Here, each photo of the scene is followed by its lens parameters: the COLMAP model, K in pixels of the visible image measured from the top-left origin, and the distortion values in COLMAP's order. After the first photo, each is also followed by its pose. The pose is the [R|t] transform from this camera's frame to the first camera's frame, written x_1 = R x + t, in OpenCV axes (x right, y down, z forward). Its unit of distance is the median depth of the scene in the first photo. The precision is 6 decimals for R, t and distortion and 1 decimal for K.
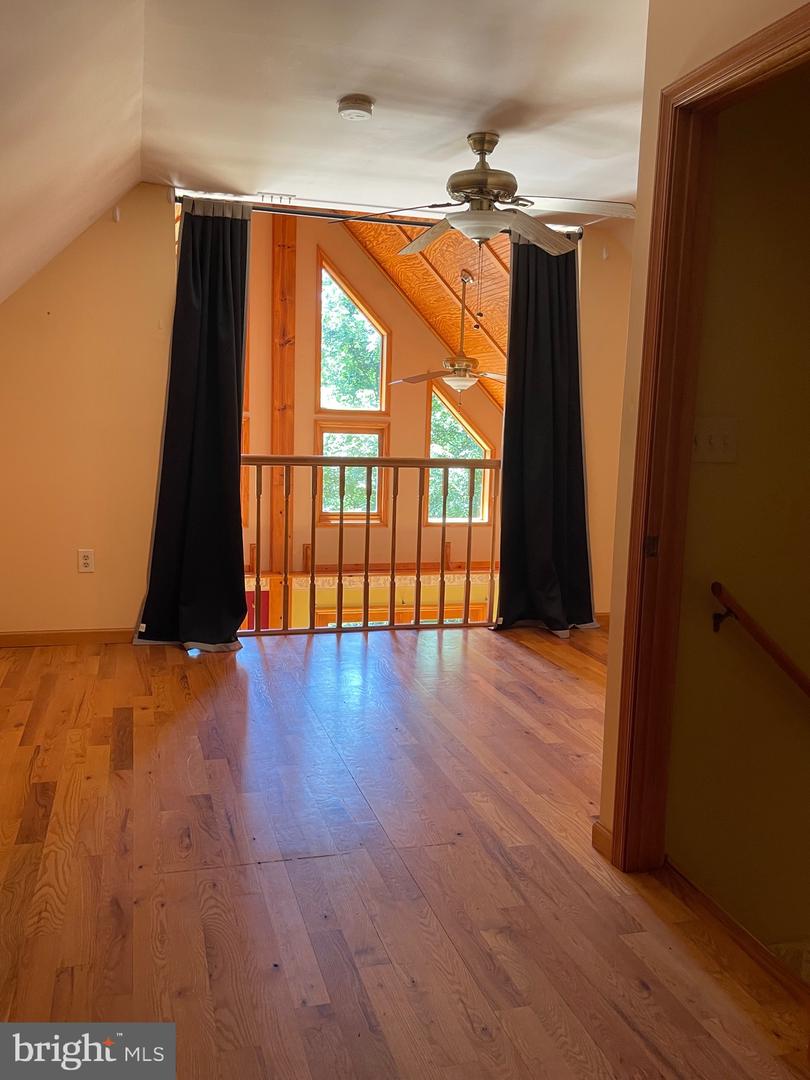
lens RADIAL K [[927.3, 0, 408.9], [0, 927.3, 538.9], [0, 0, 1]] dist [0.053709, -0.070462]
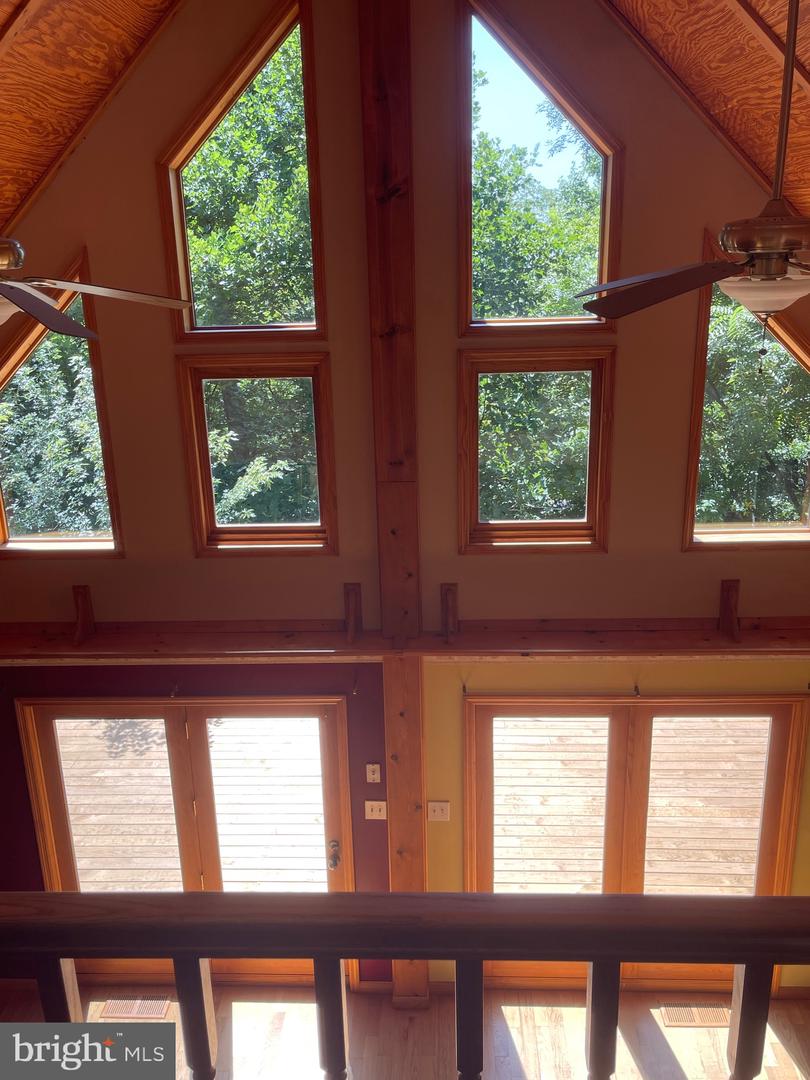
lens RADIAL K [[927.3, 0, 402.0], [0, 927.3, 539.9], [0, 0, 1]] dist [0.053709, -0.070462]
pose [[0.945755, 0.046462, -0.321540, 0.036191], [0.014421, 0.982741, 0.184421, -0.122386], [0.324559, -0.179054, 0.928763, 0.515206]]
